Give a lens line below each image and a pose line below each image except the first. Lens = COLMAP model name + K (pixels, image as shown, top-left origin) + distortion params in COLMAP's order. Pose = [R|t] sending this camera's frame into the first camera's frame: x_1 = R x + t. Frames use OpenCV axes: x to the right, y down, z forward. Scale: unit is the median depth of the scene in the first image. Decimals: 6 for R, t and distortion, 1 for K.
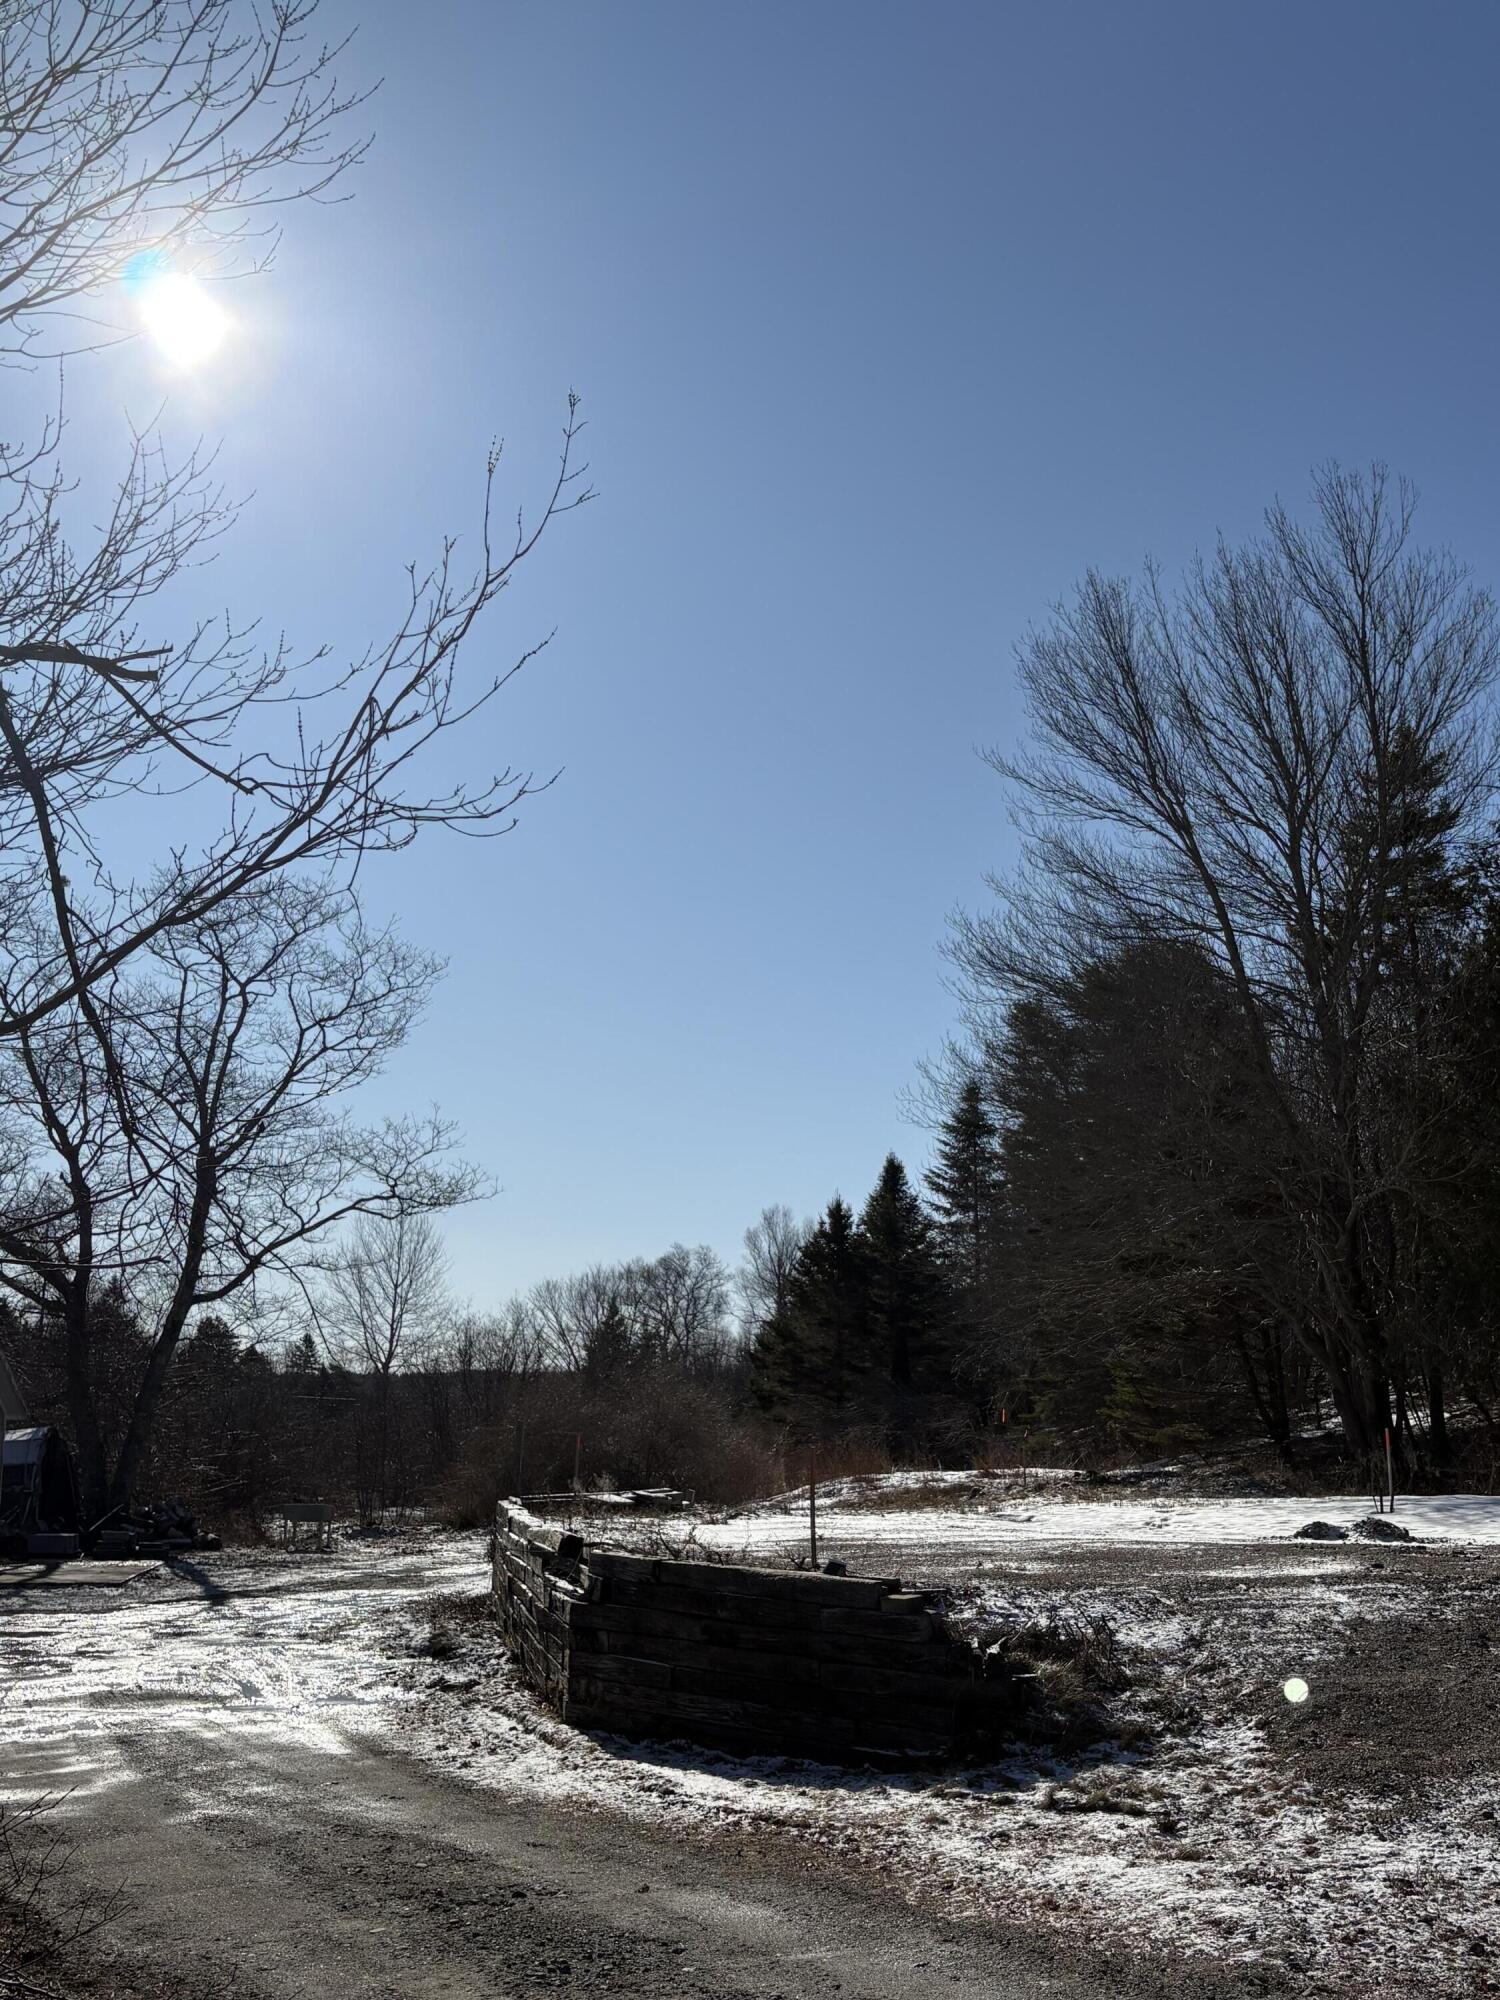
lens RADIAL K [[2169.4, 0, 742.8], [0, 2169.4, 1014.8], [0, 0, 1]] dist [0.217178, -0.878323]
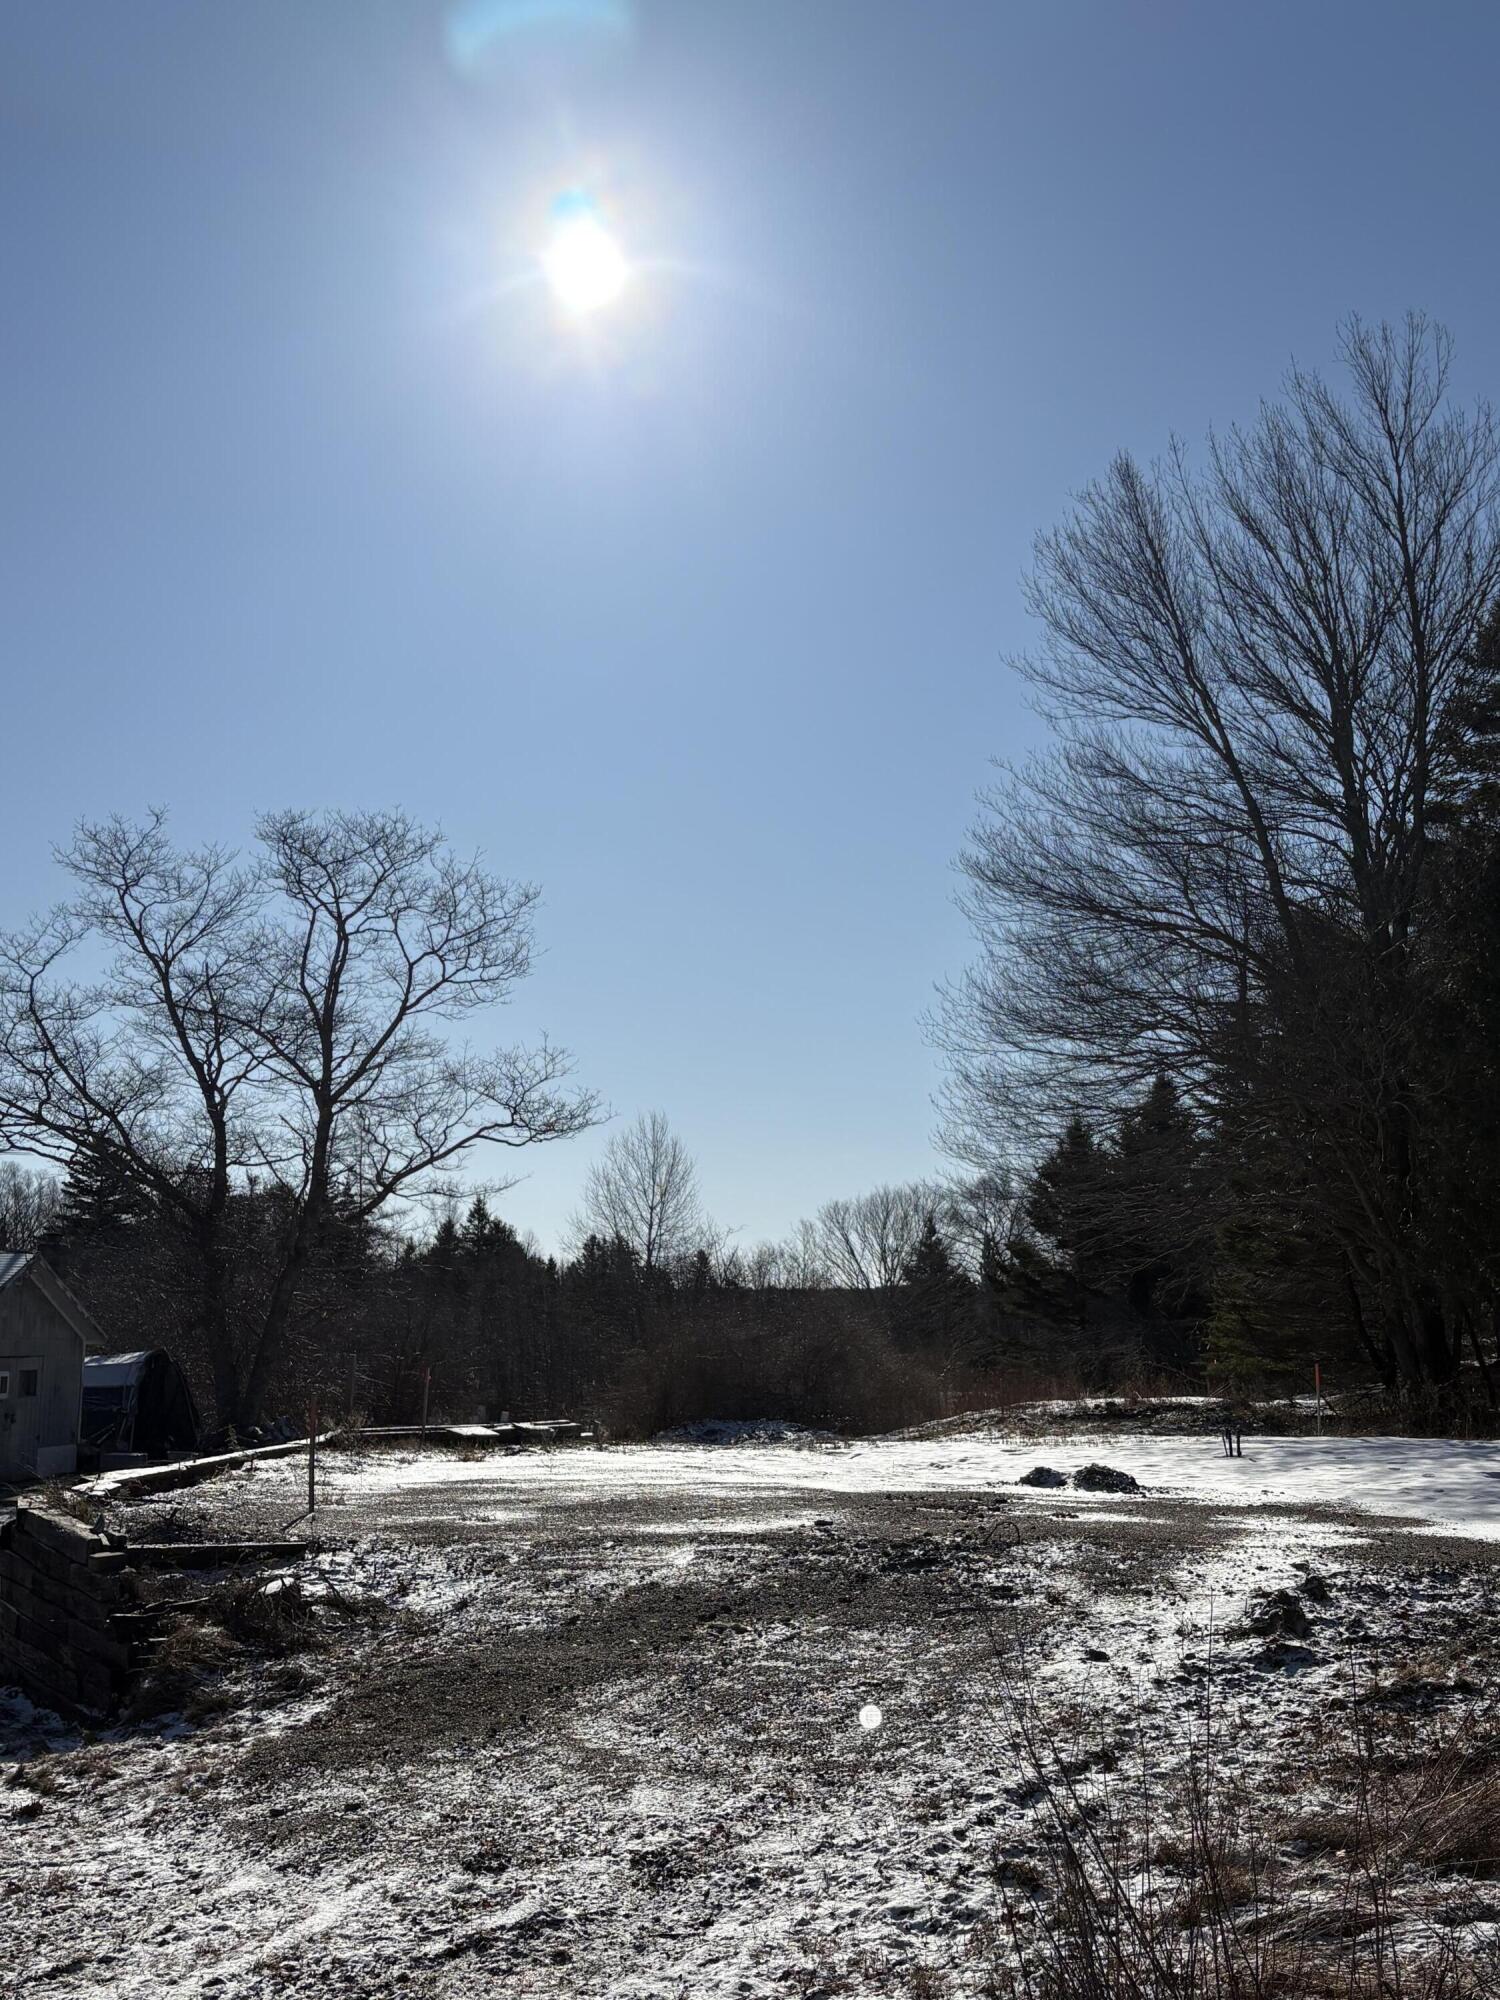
lens RADIAL K [[2201.4, 0, 750.0], [0, 2201.4, 1000.0], [0, 0, 1]] dist [0.089158, -0.215626]
pose [[0.979990, -0.026024, -0.197338, 0.154234], [0.032432, 0.999044, 0.029309, -0.000852], [0.196387, -0.035123, 0.979897, 0.023605]]
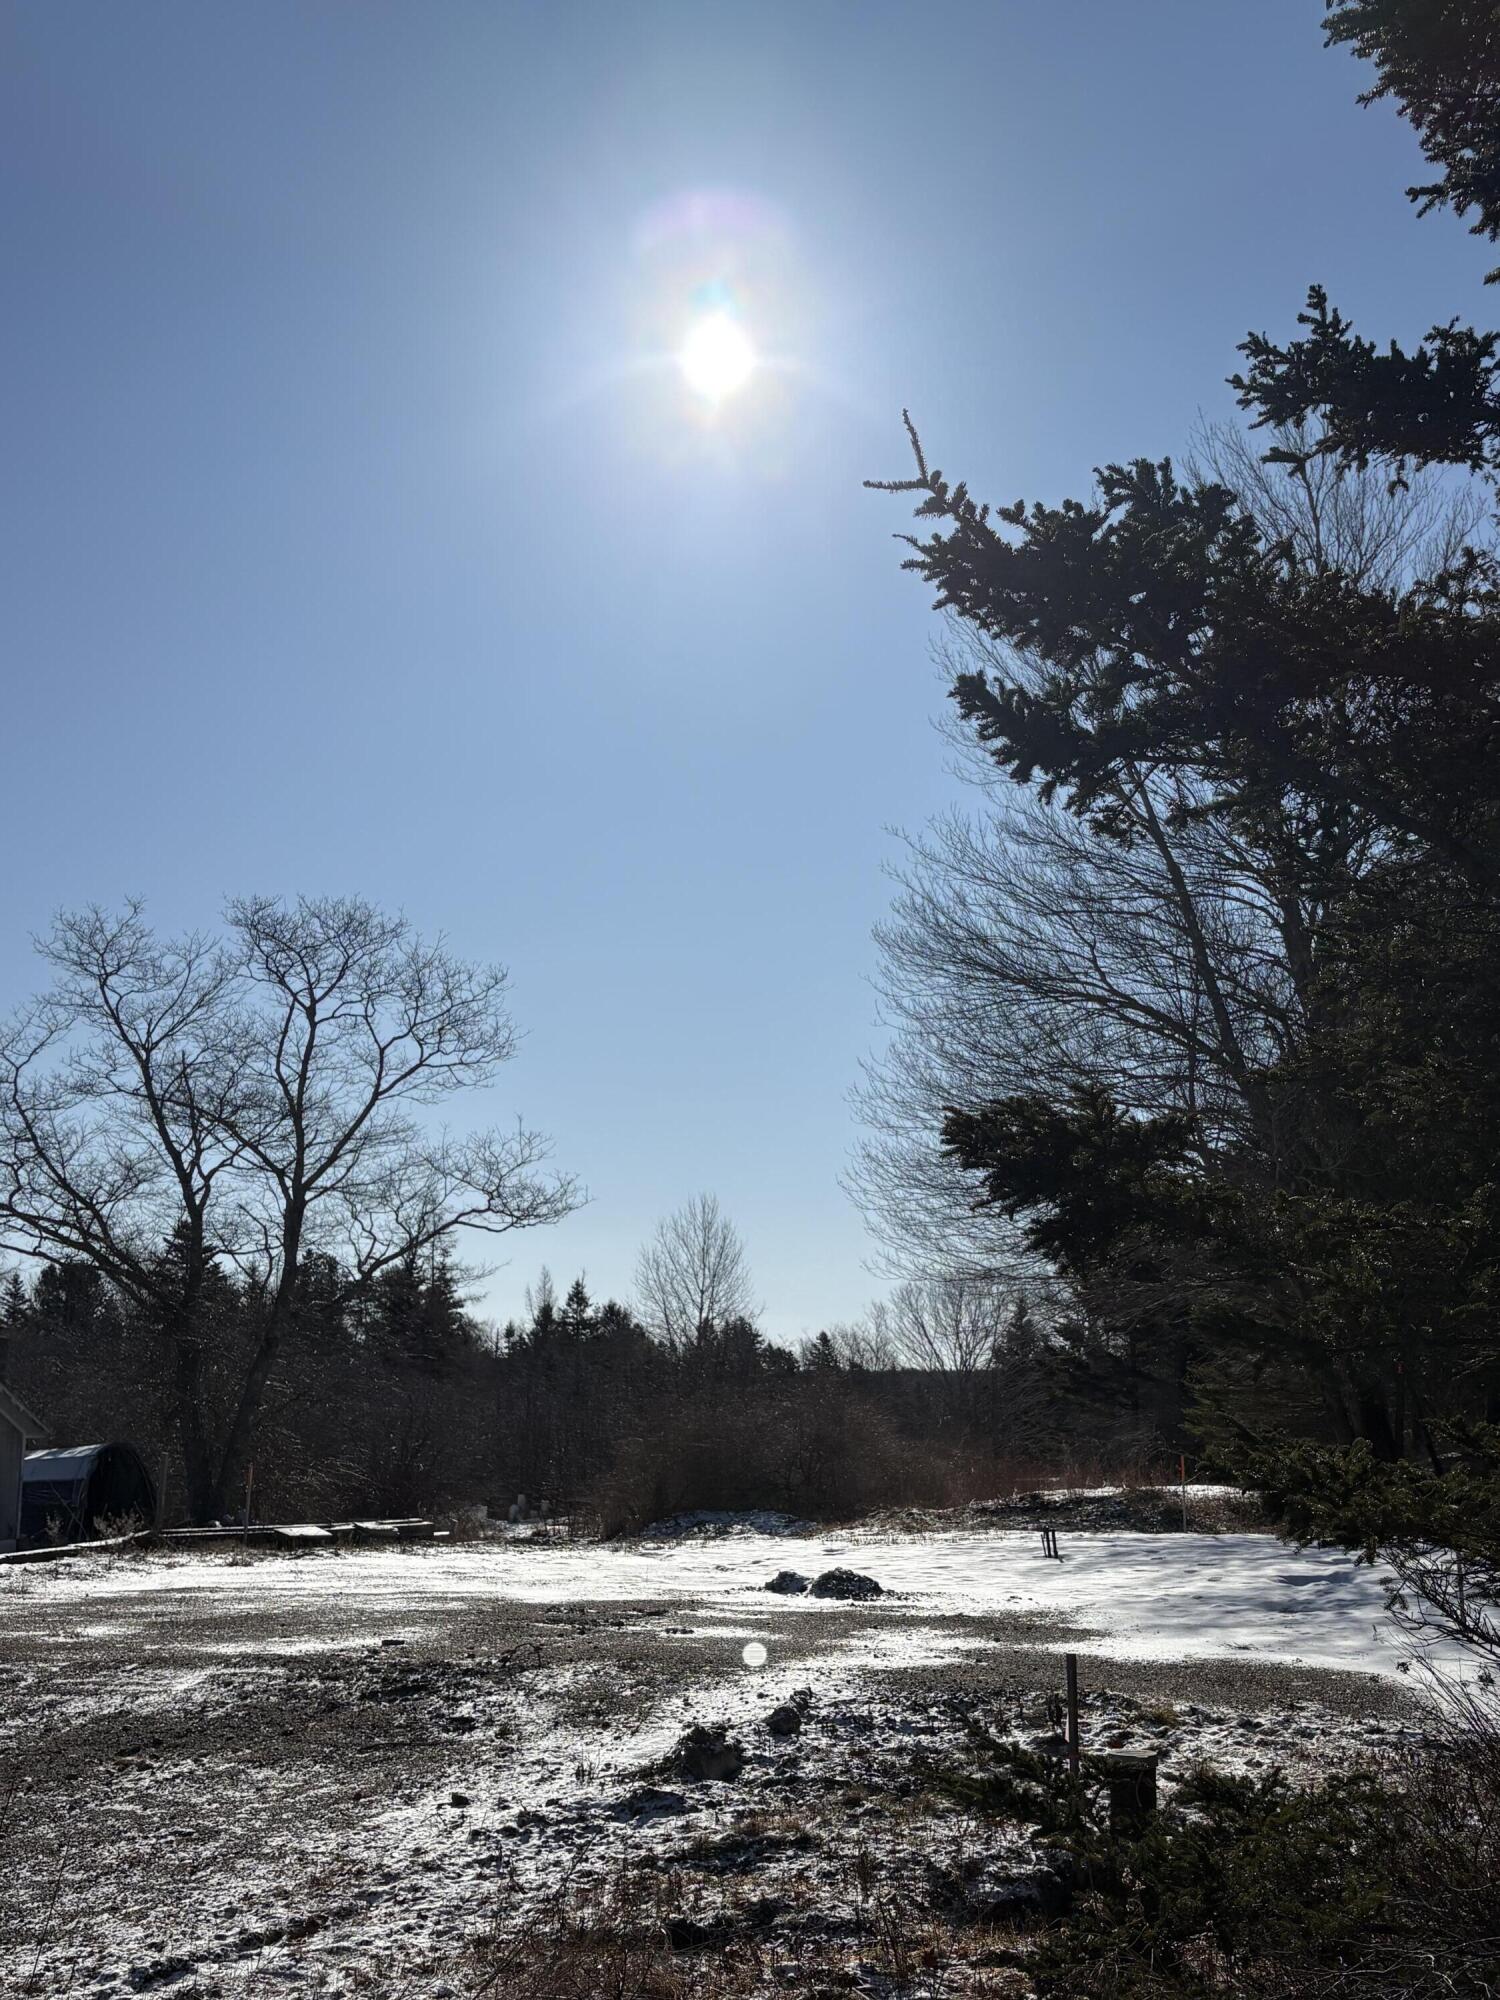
lens RADIAL K [[2201.4, 0, 750.0], [0, 2201.4, 1000.0], [0, 0, 1]] dist [0.089158, -0.215626]
pose [[0.964027, -0.050383, -0.260987, 0.227505], [0.049637, 0.998723, -0.009454, 0.002861], [0.261130, -0.003841, 0.965296, 0.059005]]
